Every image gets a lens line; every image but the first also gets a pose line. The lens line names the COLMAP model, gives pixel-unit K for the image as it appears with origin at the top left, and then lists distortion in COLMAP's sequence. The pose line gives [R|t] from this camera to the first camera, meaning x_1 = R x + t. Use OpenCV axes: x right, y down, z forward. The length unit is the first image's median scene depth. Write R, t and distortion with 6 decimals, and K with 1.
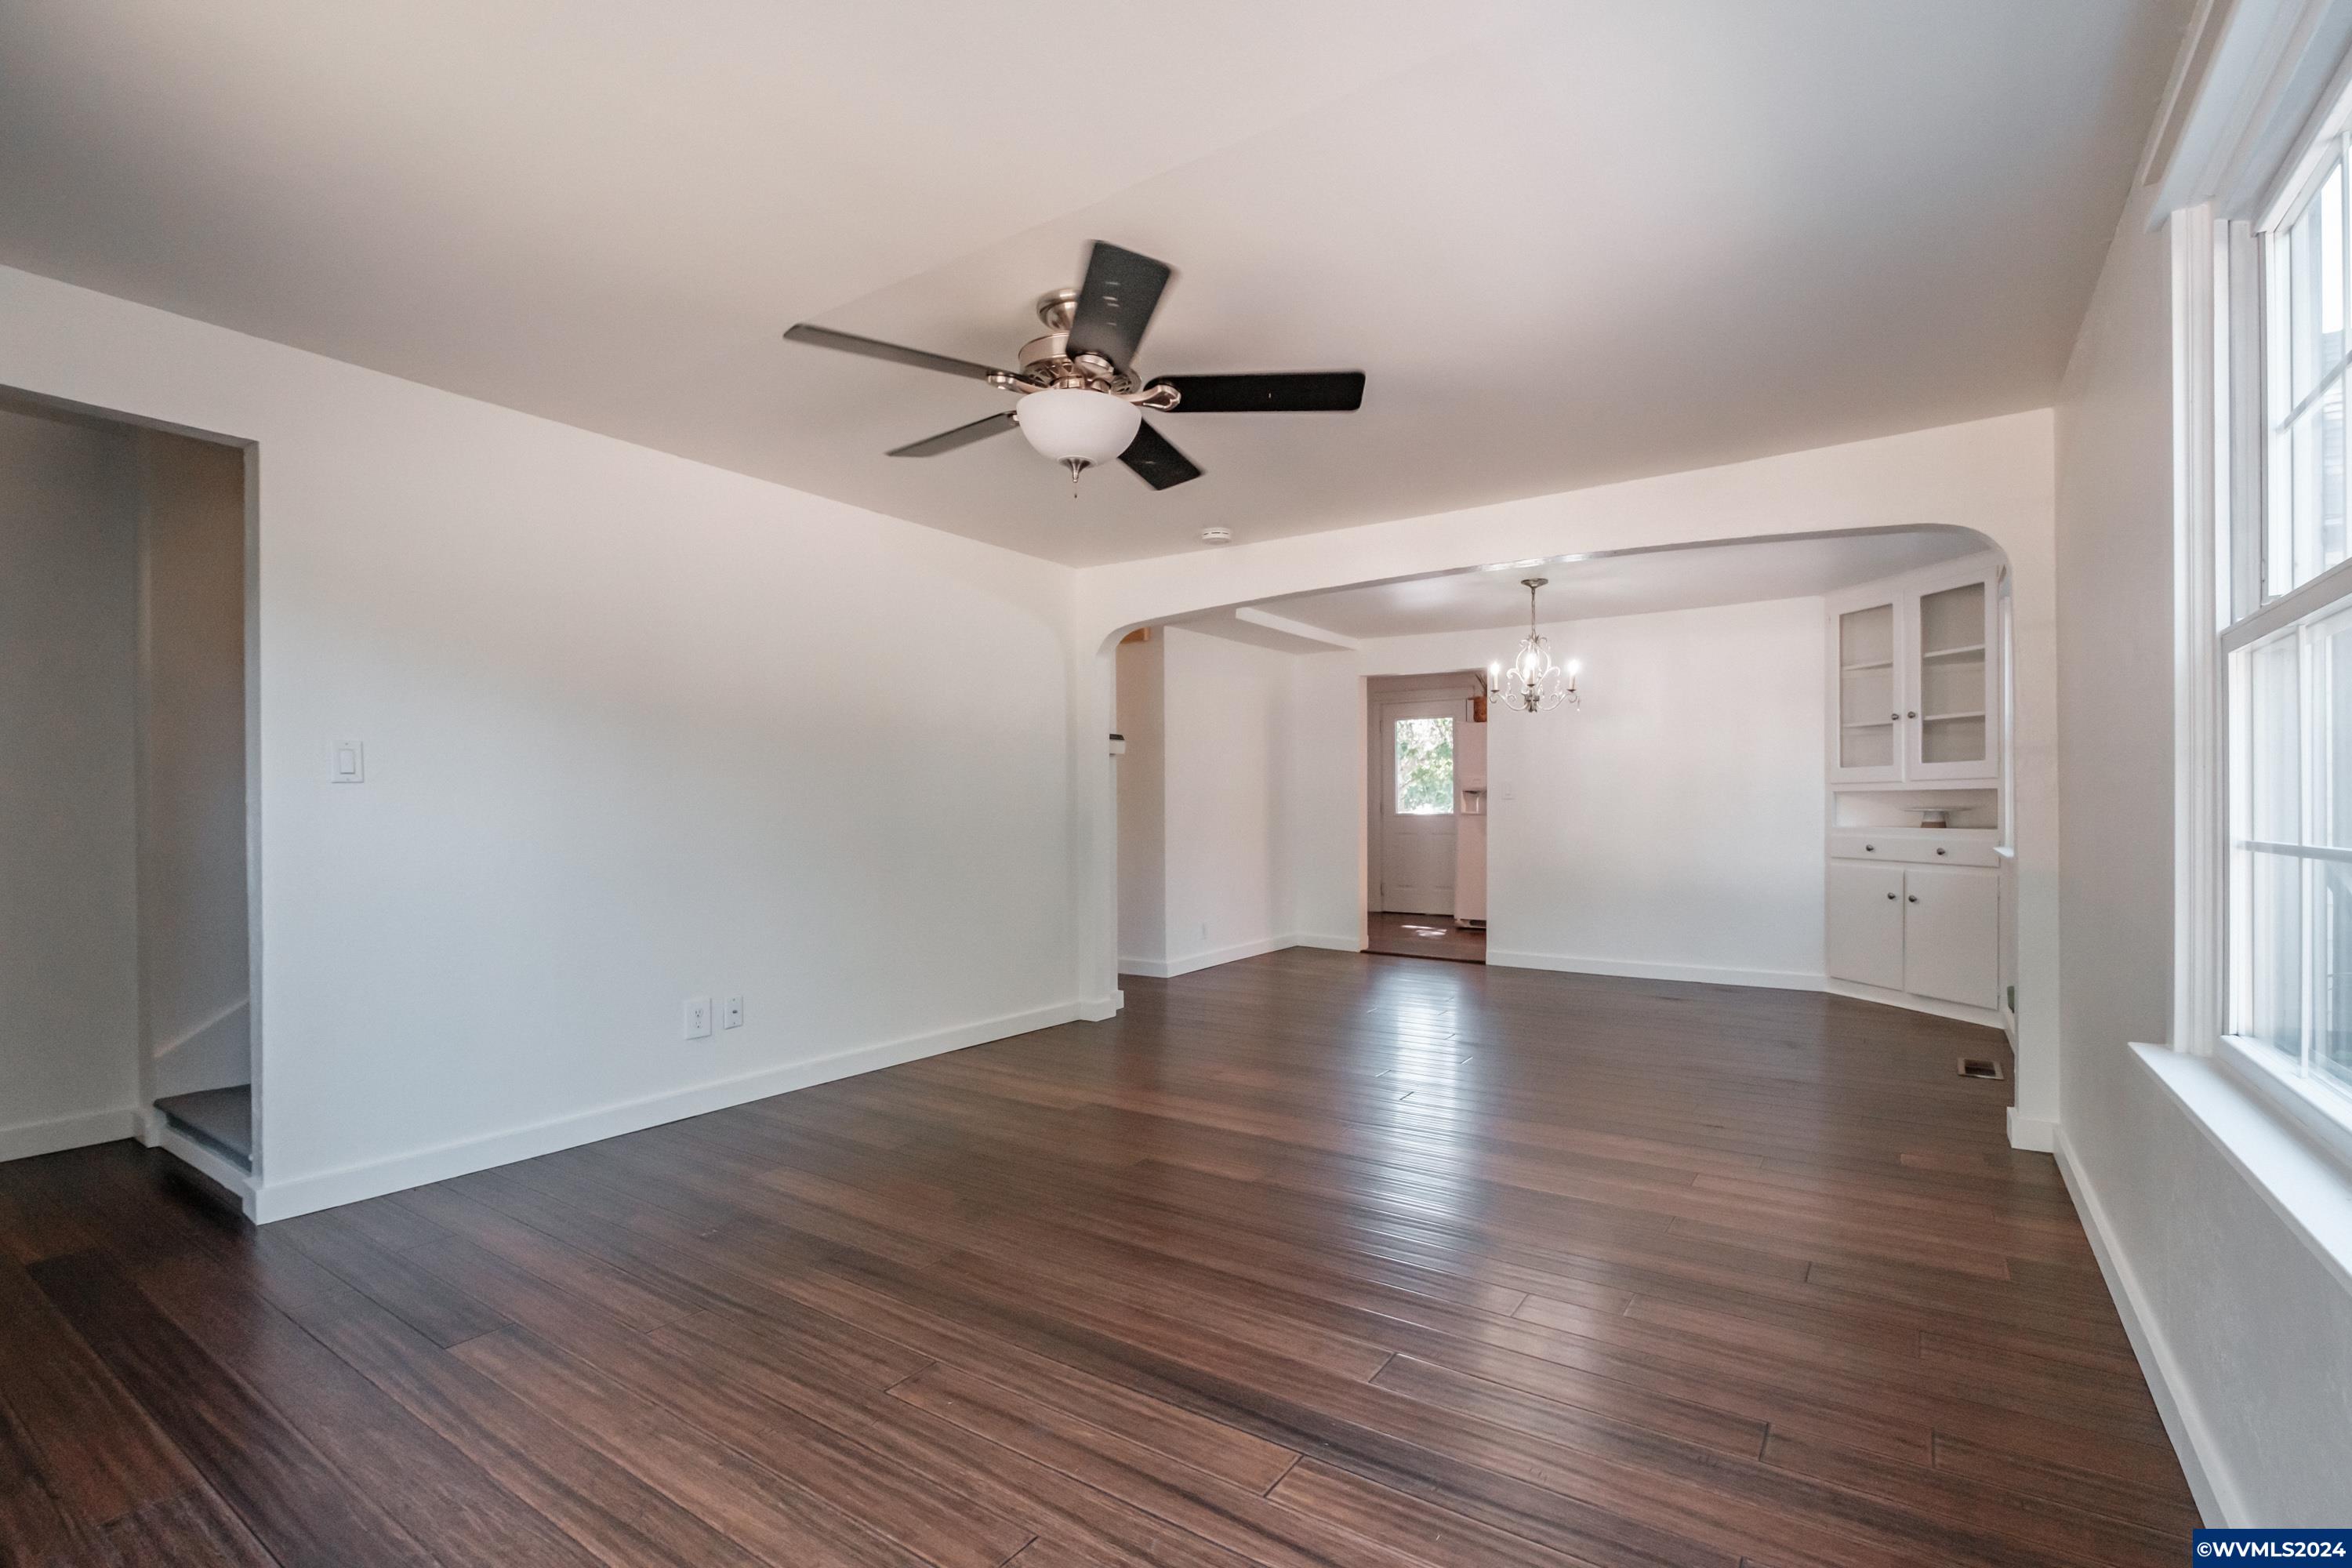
lens RADIAL K [[1019.7, 0, 1176.5], [0, 1019.7, 807.4], [0, 0, 1]] dist [-0.000695, -0.000096]
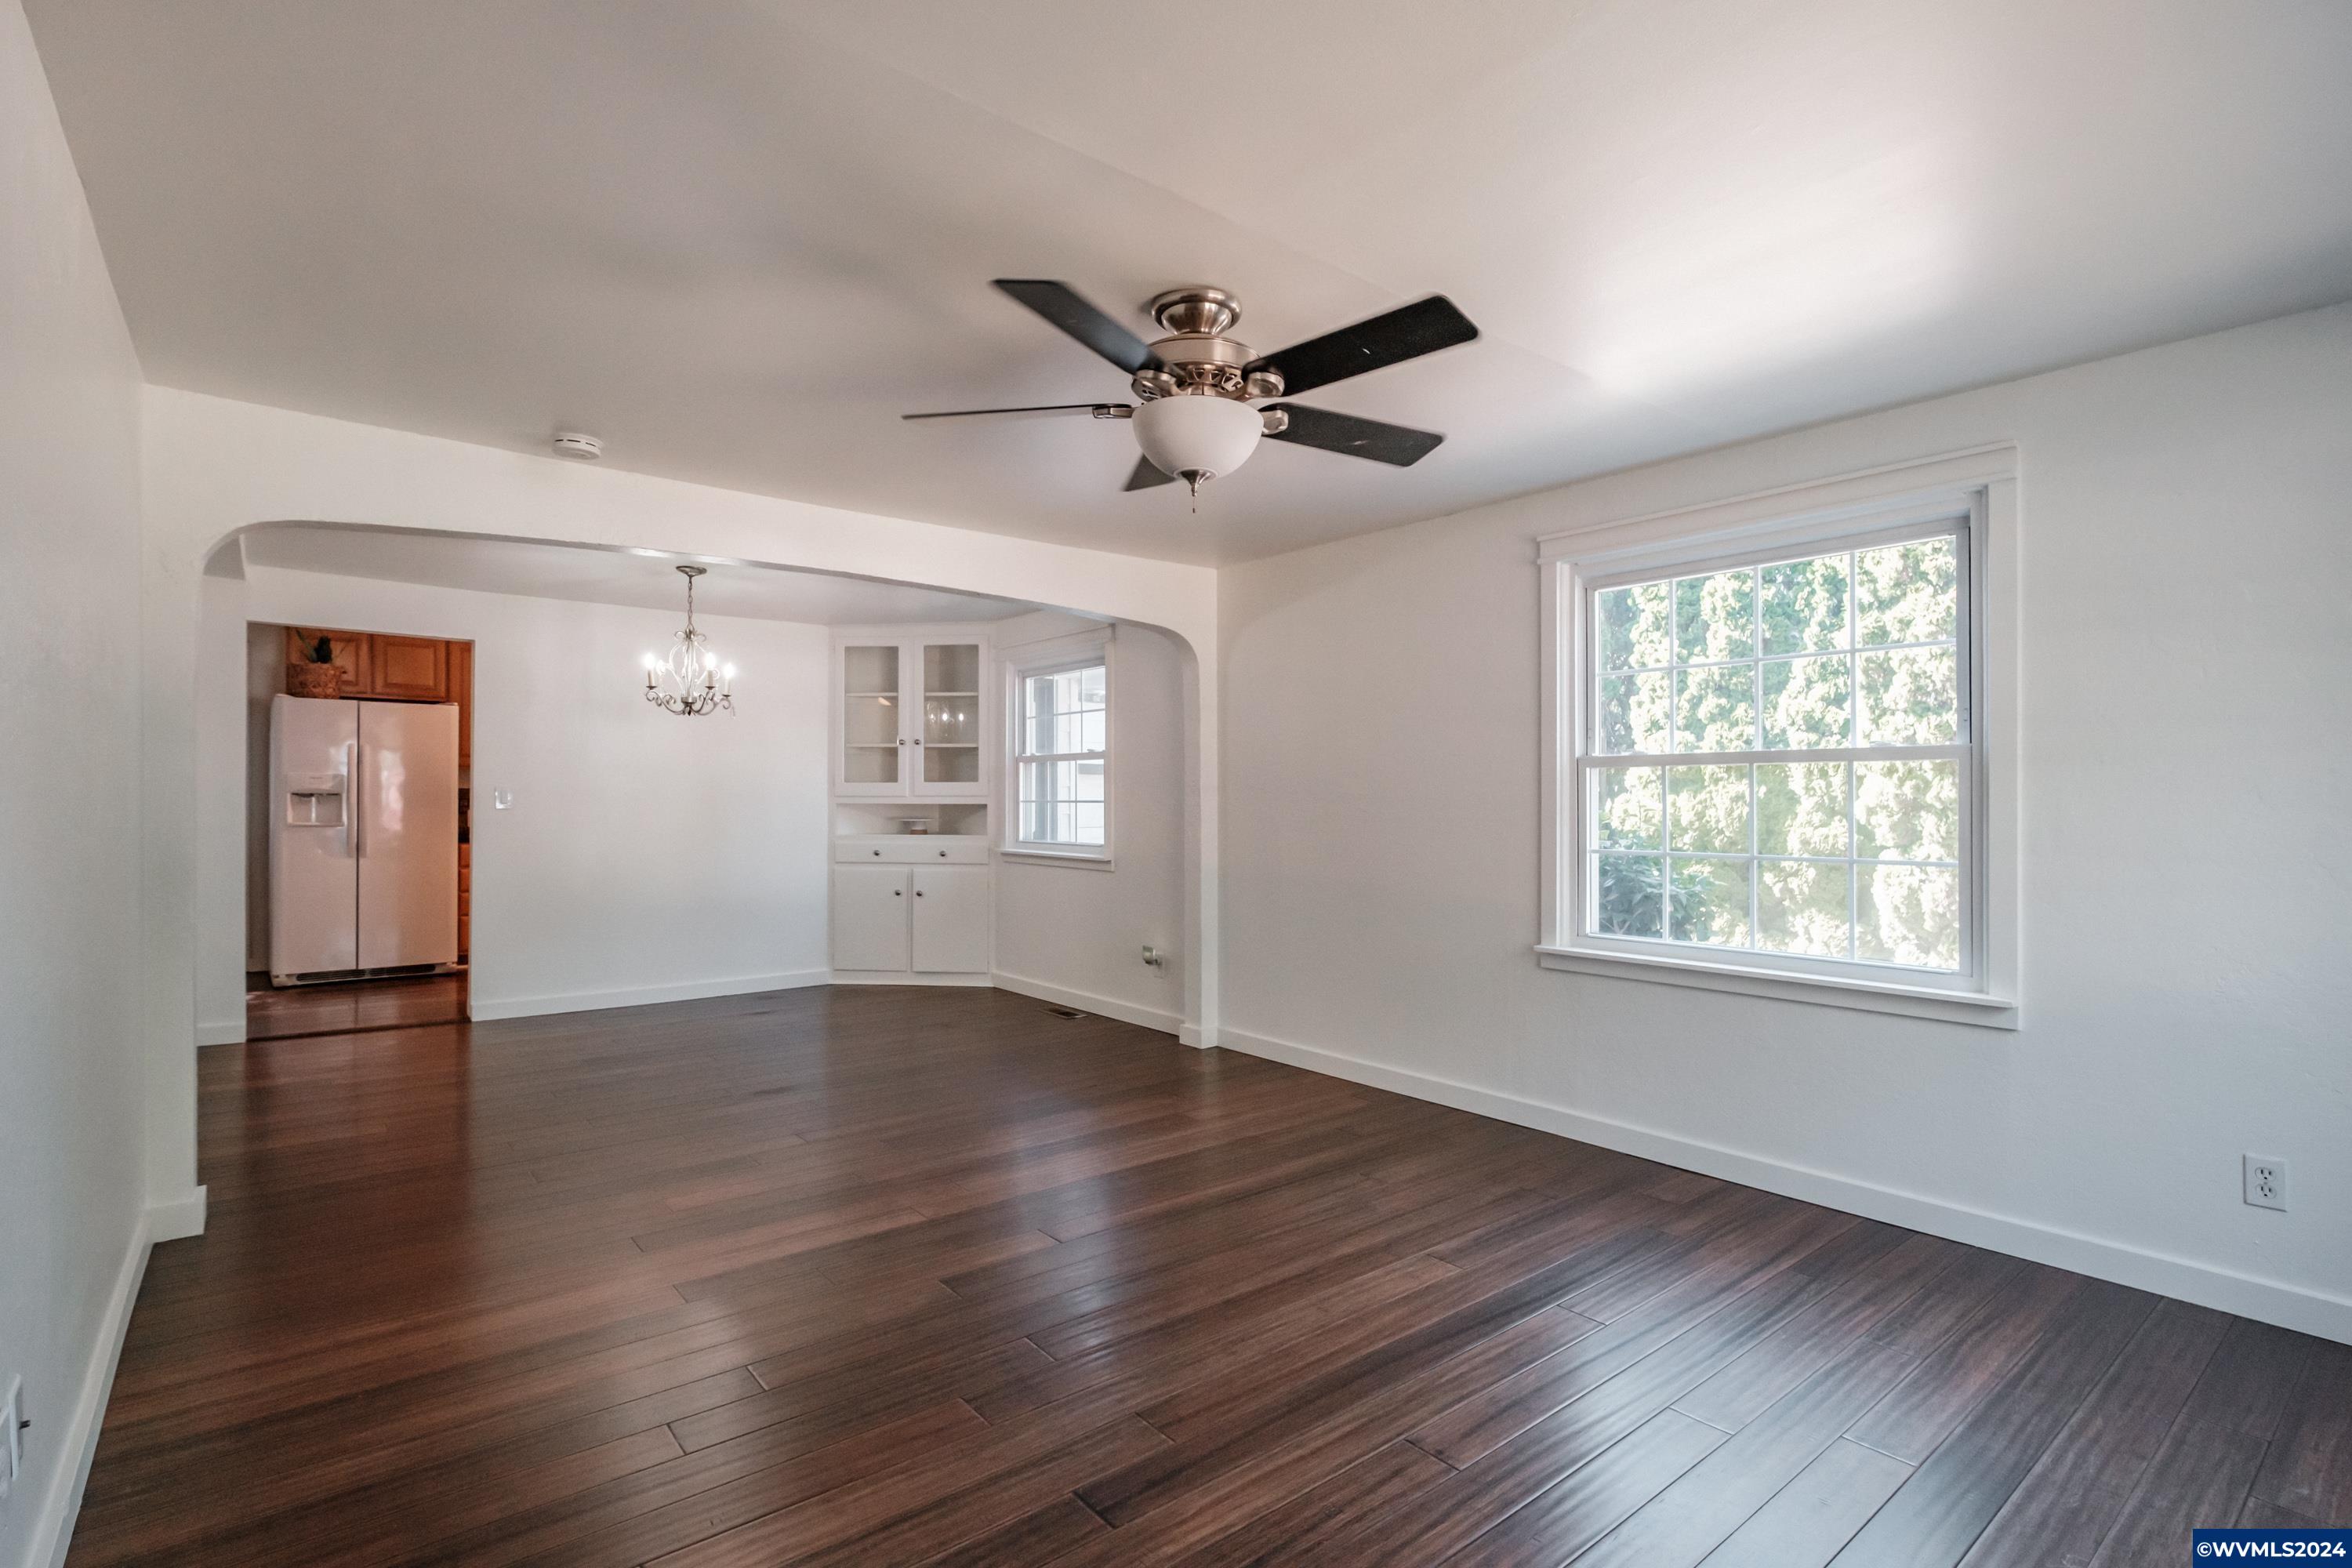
lens RADIAL K [[1114.7, 0, 1175.5], [0, 1114.7, 788.8], [0, 0, 1]] dist [0.002439, 0.000143]
pose [[0.300735, 0.013979, 0.953605, -0.450256], [-0.004870, 0.999902, -0.013121, -0.018806], [-0.953695, -0.000698, 0.300774, 0.305217]]
